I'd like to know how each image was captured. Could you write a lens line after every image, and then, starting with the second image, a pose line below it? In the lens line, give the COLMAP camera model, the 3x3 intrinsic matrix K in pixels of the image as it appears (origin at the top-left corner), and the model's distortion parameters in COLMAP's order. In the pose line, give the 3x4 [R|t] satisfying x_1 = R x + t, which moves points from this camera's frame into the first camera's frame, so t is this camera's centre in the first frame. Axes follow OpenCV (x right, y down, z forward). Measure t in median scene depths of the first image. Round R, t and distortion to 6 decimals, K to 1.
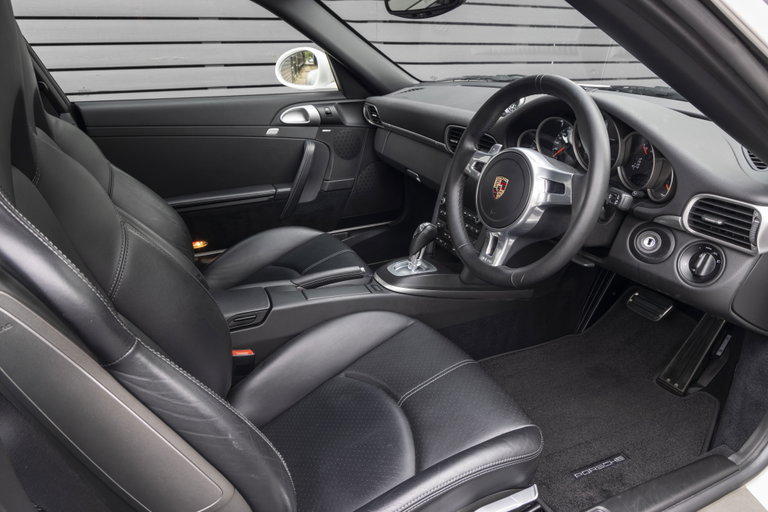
lens RADIAL K [[523.4, 0, 384.0], [0, 523.4, 256.0], [0, 0, 1]] dist [0.005564, 0.001169]
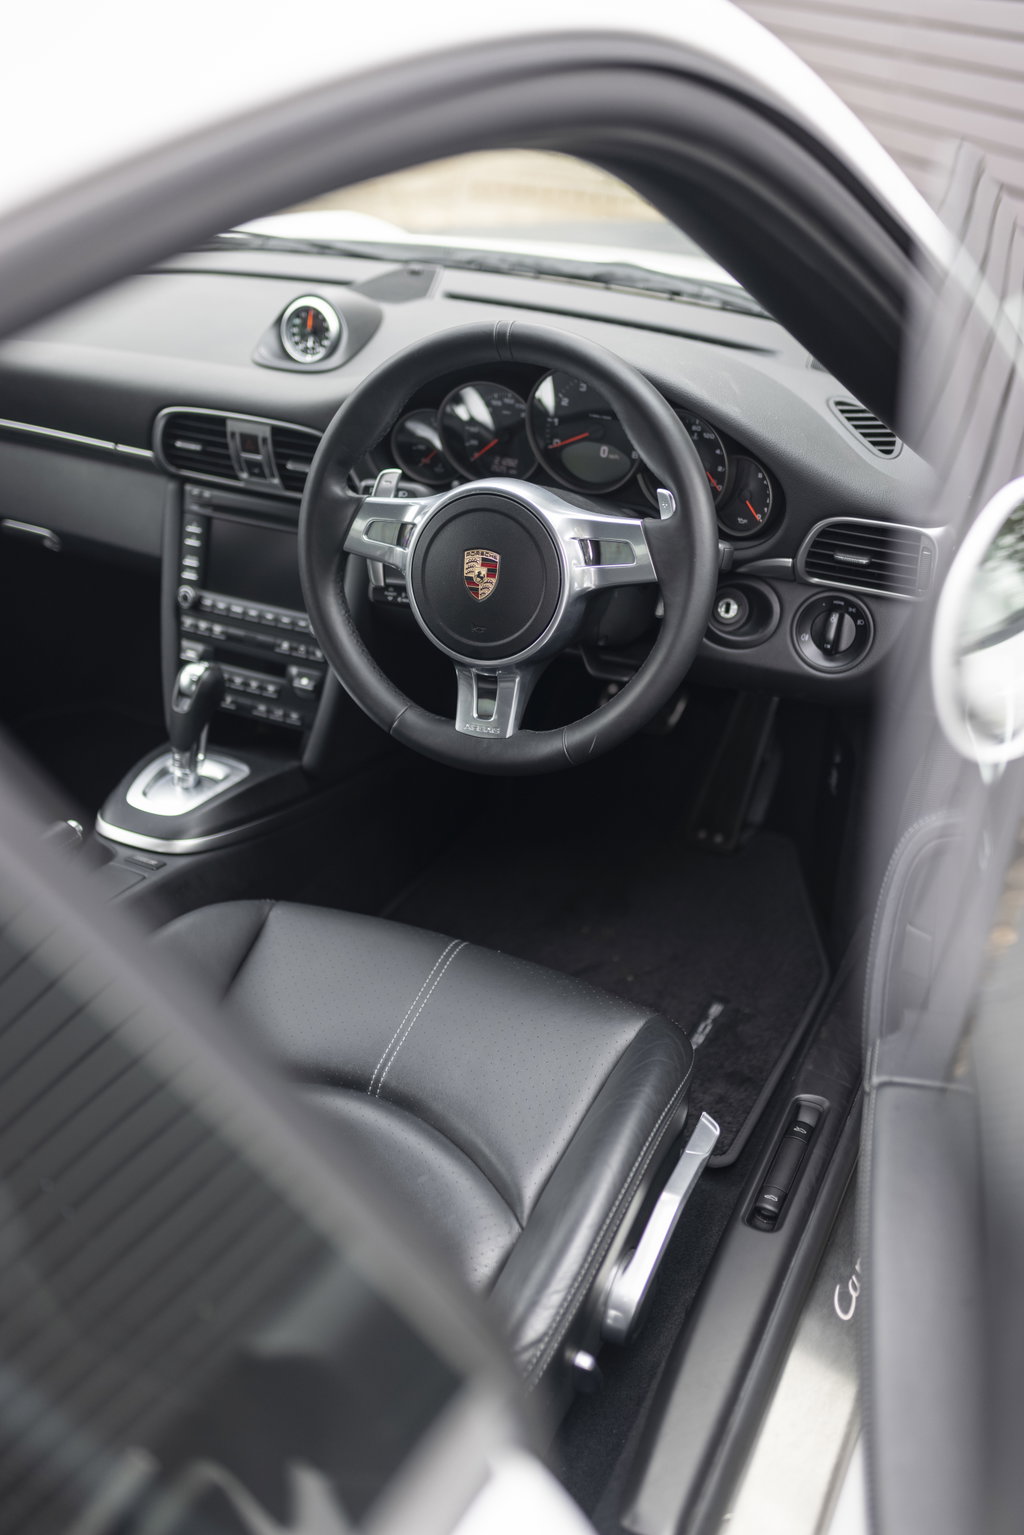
lens RADIAL K [[1480.9, 0, 512.0], [0, 1480.9, 767.5], [0, 0, 1]] dist [-0.001966, 0.016181]
pose [[0.776517, -0.307200, 0.550136, -0.562360], [0.233642, 0.951237, 0.201394, -0.236641], [-0.585178, -0.027851, 0.810426, -0.095996]]
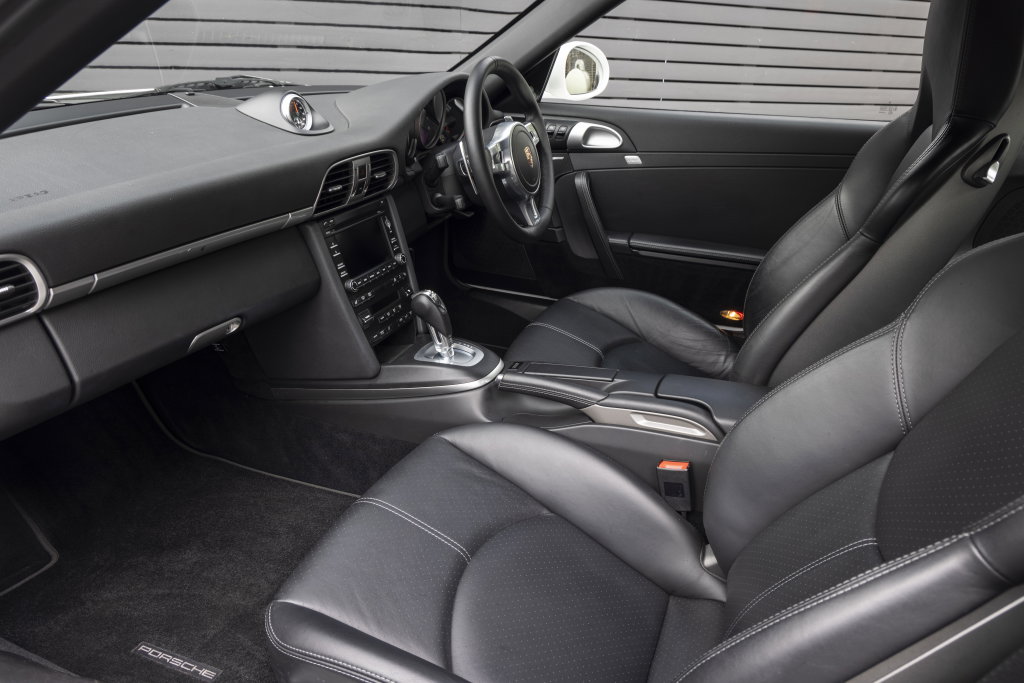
lens RADIAL K [[697.9, 0, 512.0], [0, 697.9, 341.5], [0, 0, 1]] dist [0.005564, 0.001169]
pose [[-0.668049, -0.308571, 0.677122, -0.960972], [0.282490, 0.736677, 0.614415, -0.821140], [-0.688411, 0.601740, -0.404968, 1.993724]]
